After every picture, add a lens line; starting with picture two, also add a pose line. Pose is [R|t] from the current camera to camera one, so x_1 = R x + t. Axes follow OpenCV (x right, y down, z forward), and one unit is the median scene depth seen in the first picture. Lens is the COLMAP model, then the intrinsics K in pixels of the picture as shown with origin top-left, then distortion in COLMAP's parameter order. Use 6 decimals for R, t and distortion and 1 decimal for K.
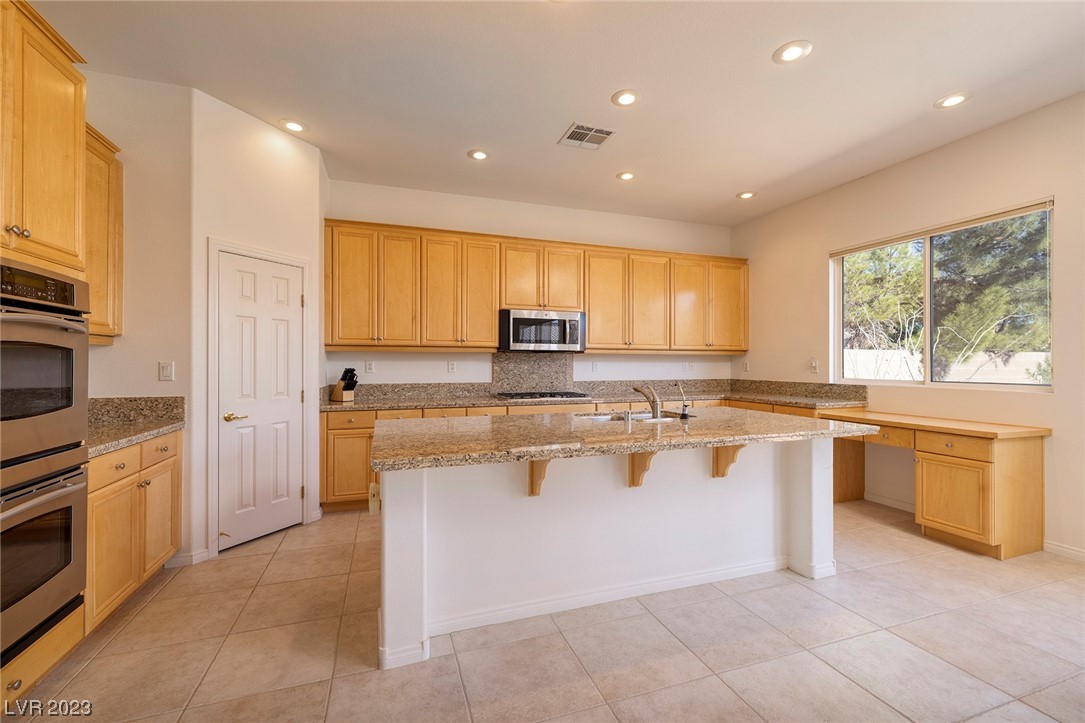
lens RADIAL K [[472.3, 0, 567.7], [0, 472.3, 357.7], [0, 0, 1]] dist [0.000737, 0.000070]
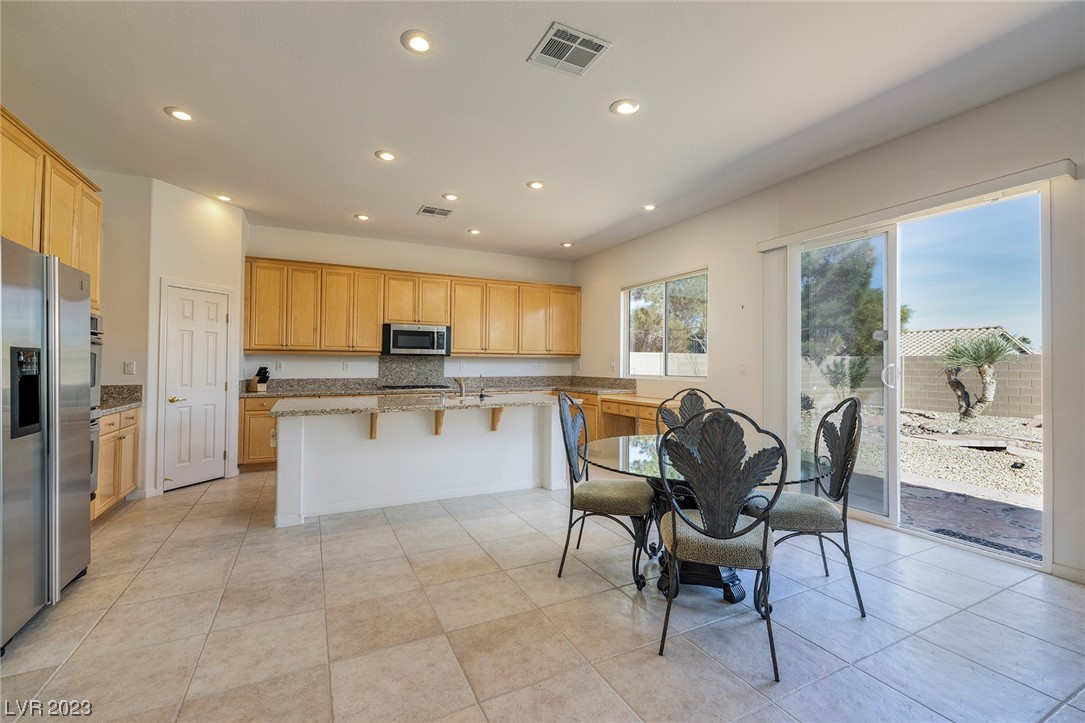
lens RADIAL K [[472.3, 0, 563.1], [0, 472.3, 348.1], [0, 0, 1]] dist [0.000737, 0.000070]
pose [[0.992257, 0.006638, 0.124023, 0.209691], [-0.003714, 0.999710, -0.023793, -0.002007], [-0.124145, 0.023148, 0.991994, -0.424064]]
